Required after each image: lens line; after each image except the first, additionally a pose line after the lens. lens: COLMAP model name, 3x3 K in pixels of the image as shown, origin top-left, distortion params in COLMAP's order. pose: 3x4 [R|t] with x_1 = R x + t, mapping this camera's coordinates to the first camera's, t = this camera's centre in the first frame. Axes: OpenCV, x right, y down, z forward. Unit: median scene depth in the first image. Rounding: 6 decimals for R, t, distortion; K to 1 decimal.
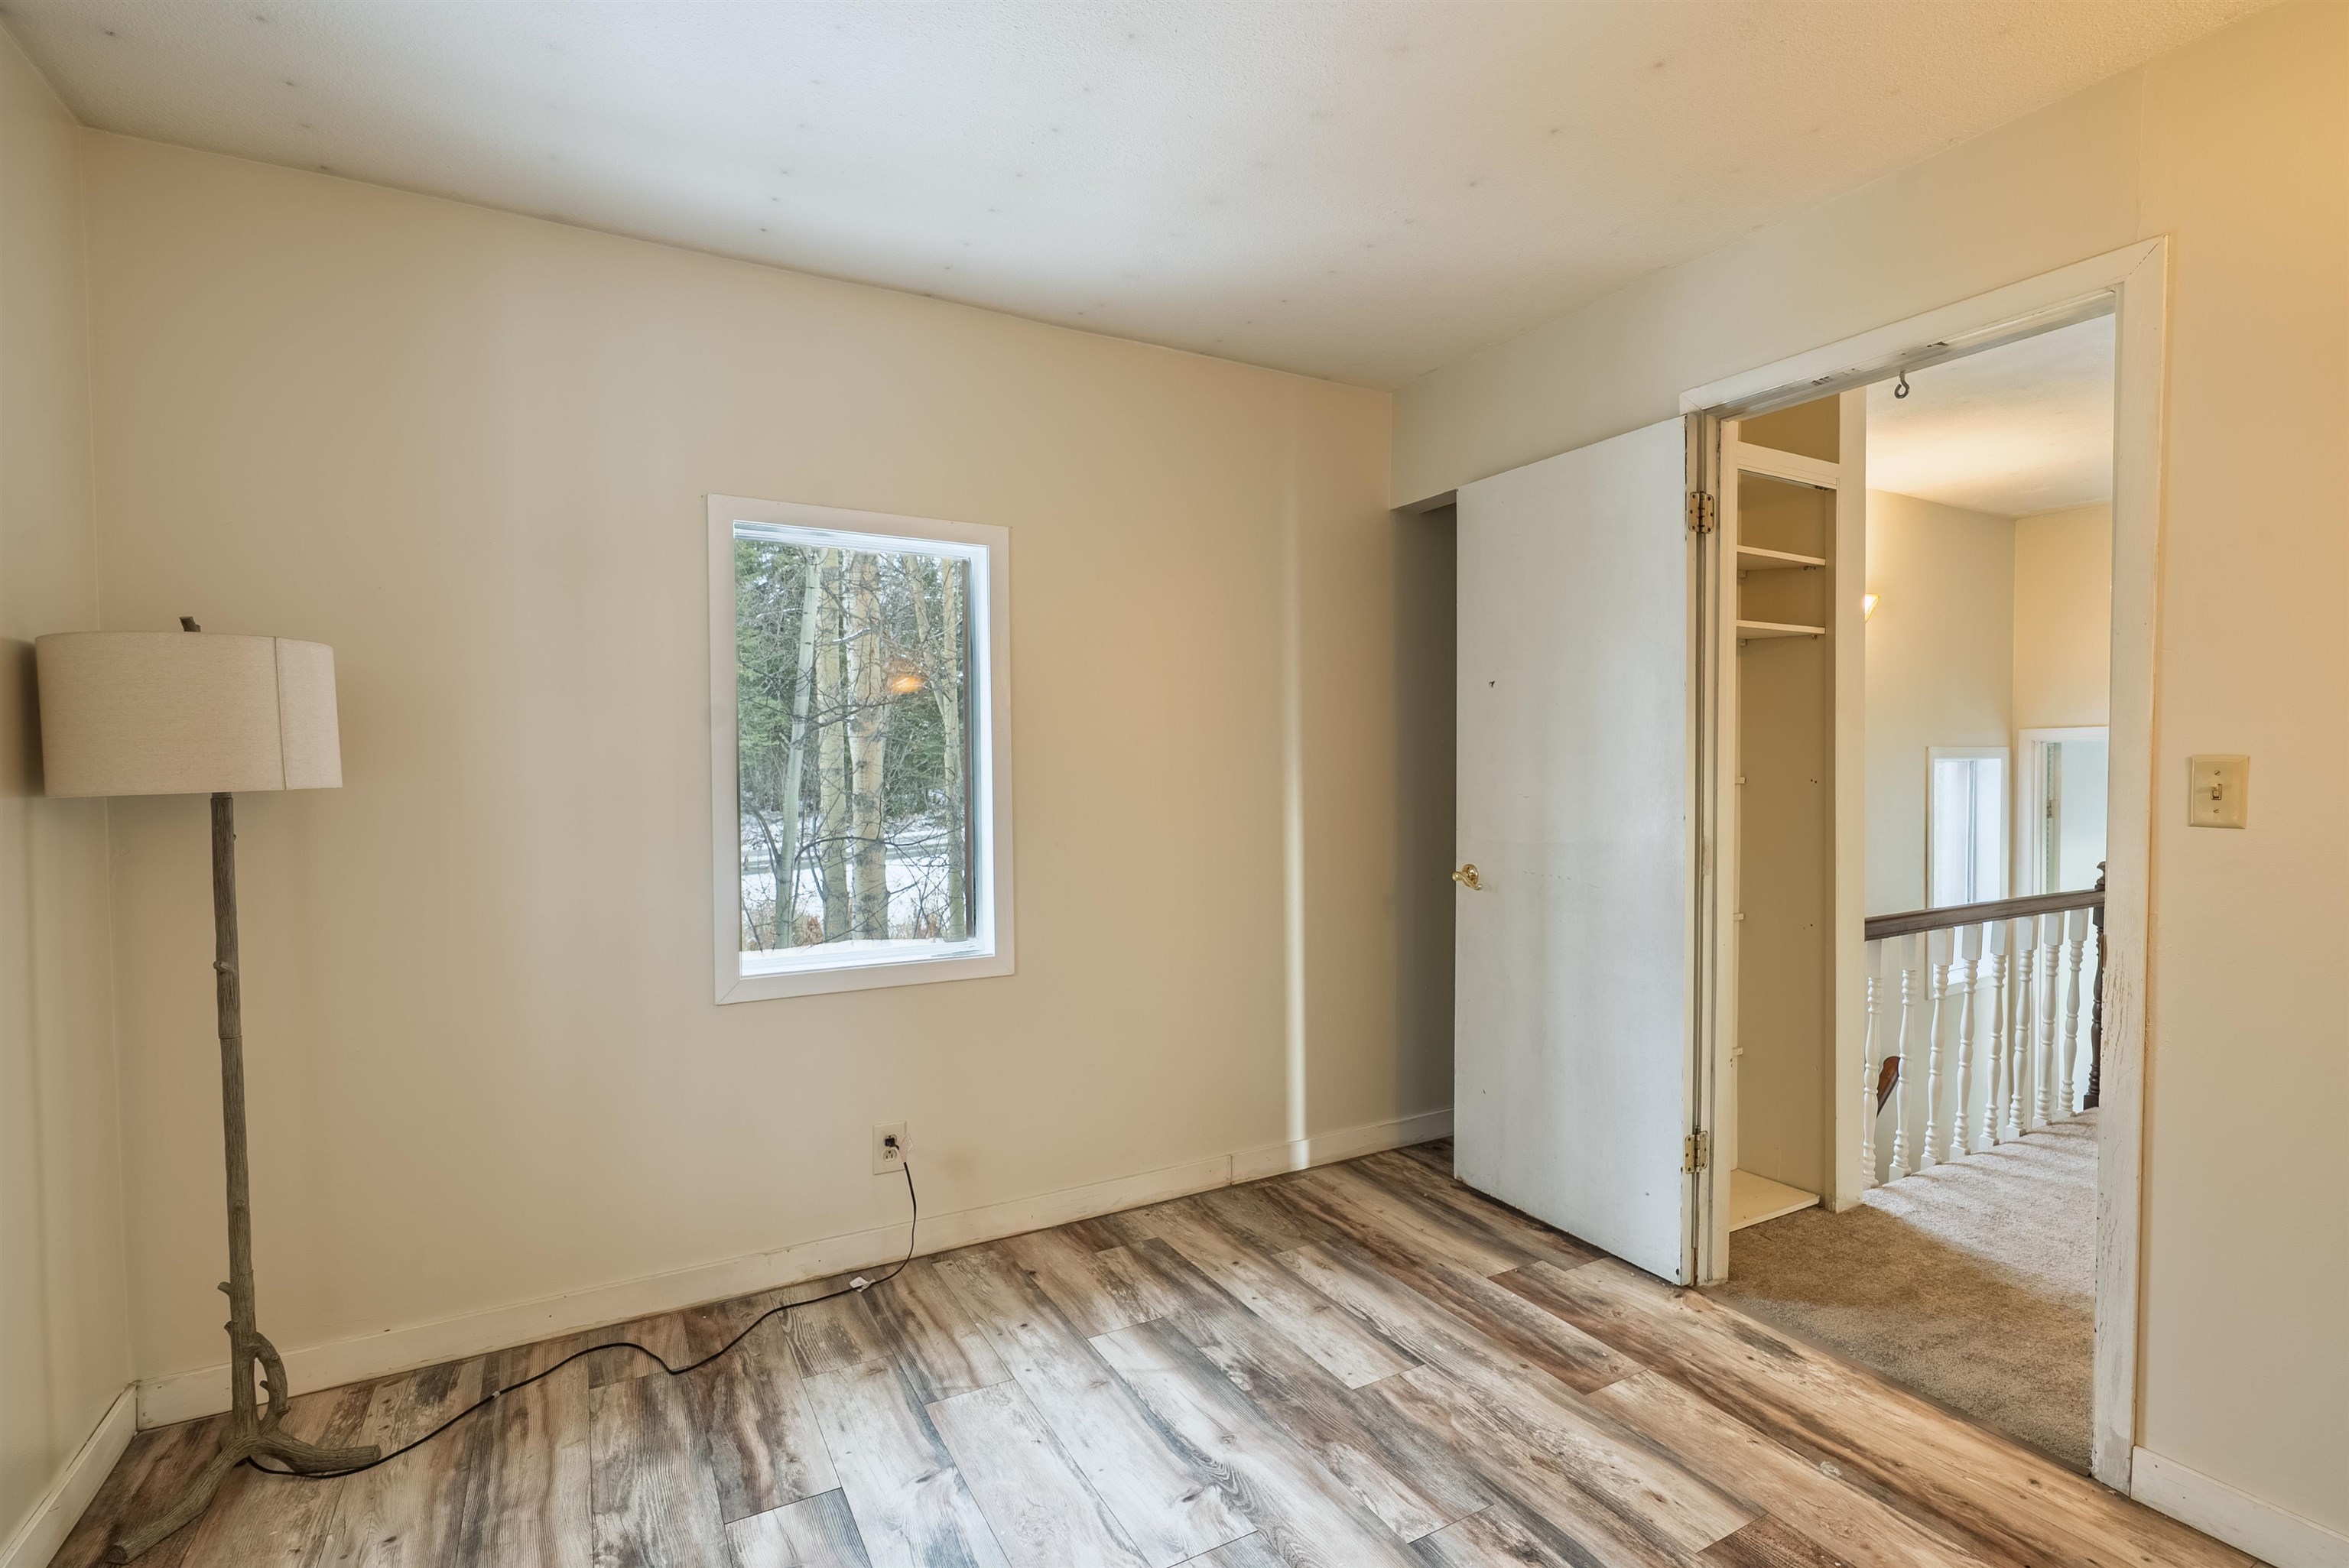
lens RADIAL K [[1099.0, 0, 1168.0], [0, 1099.0, 795.0], [0, 0, 1]] dist [-0.000745, -0.000016]
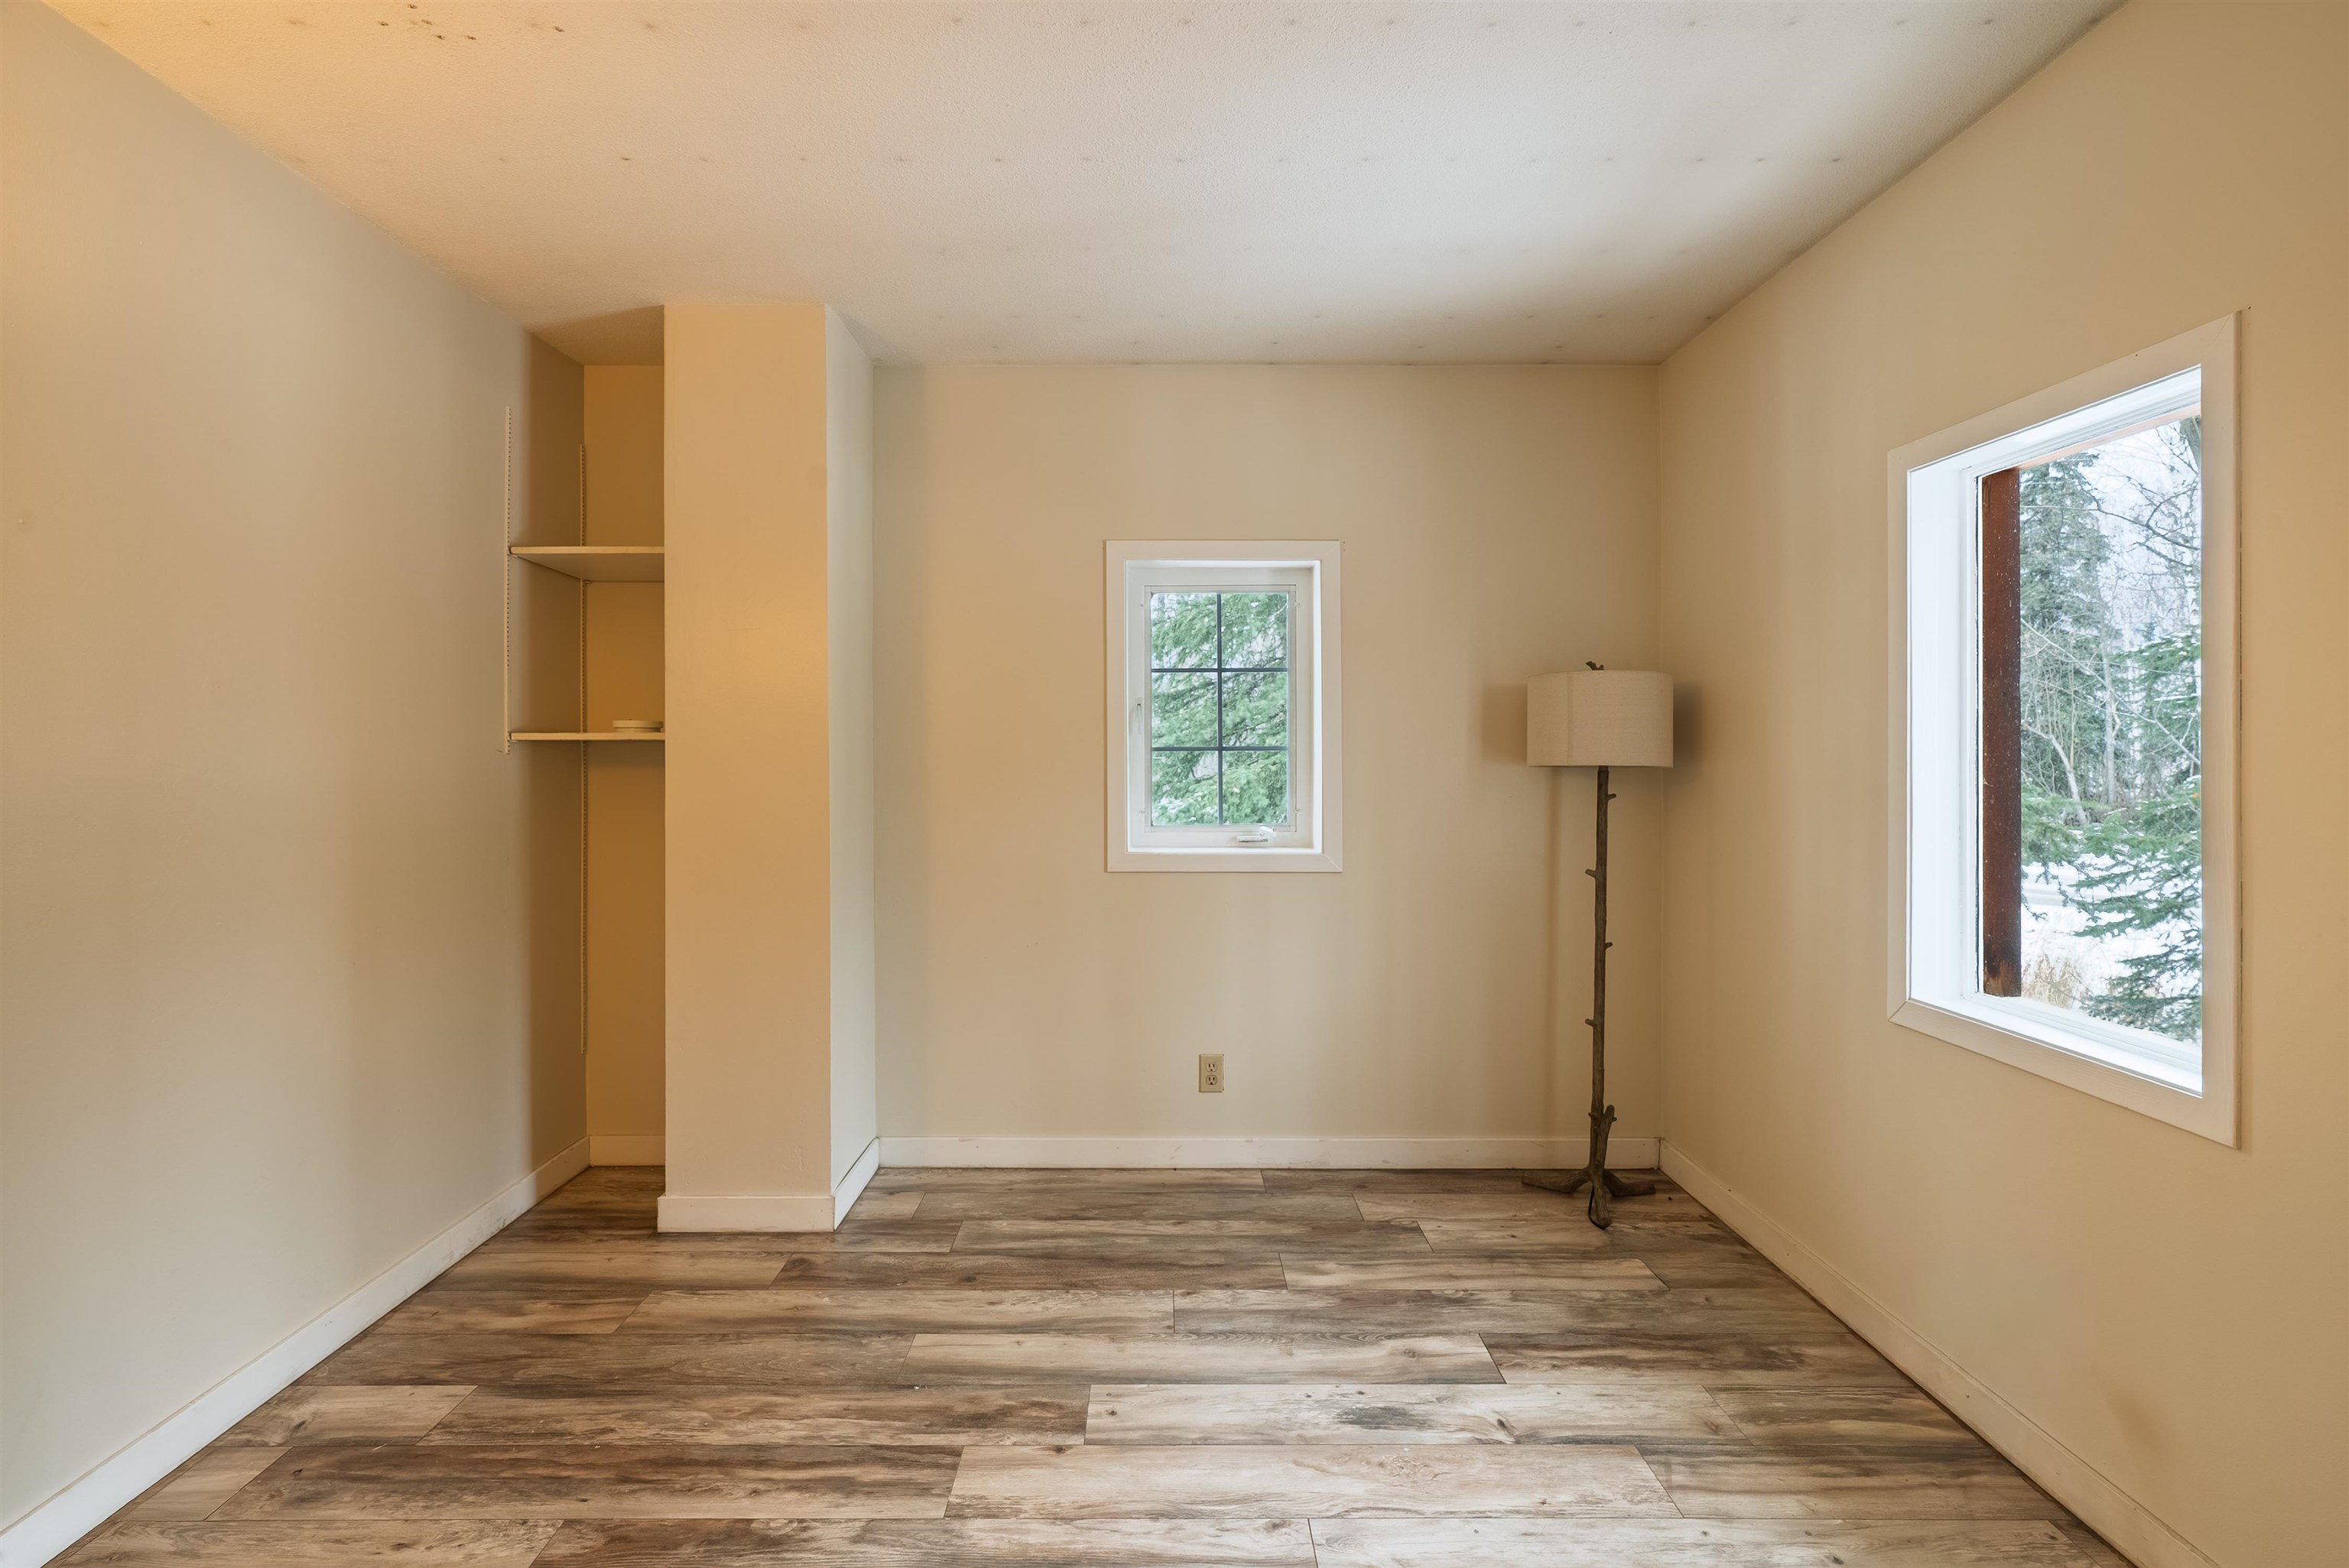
lens RADIAL K [[1099.0, 0, 1160.8], [0, 1099.0, 768.7], [0, 0, 1]] dist [-0.000745, -0.000016]
pose [[-0.476995, 0.019010, -0.878700, 0.816443], [-0.024319, 0.999098, 0.034816, -0.036070], [0.878569, 0.037976, -0.476102, 1.139060]]
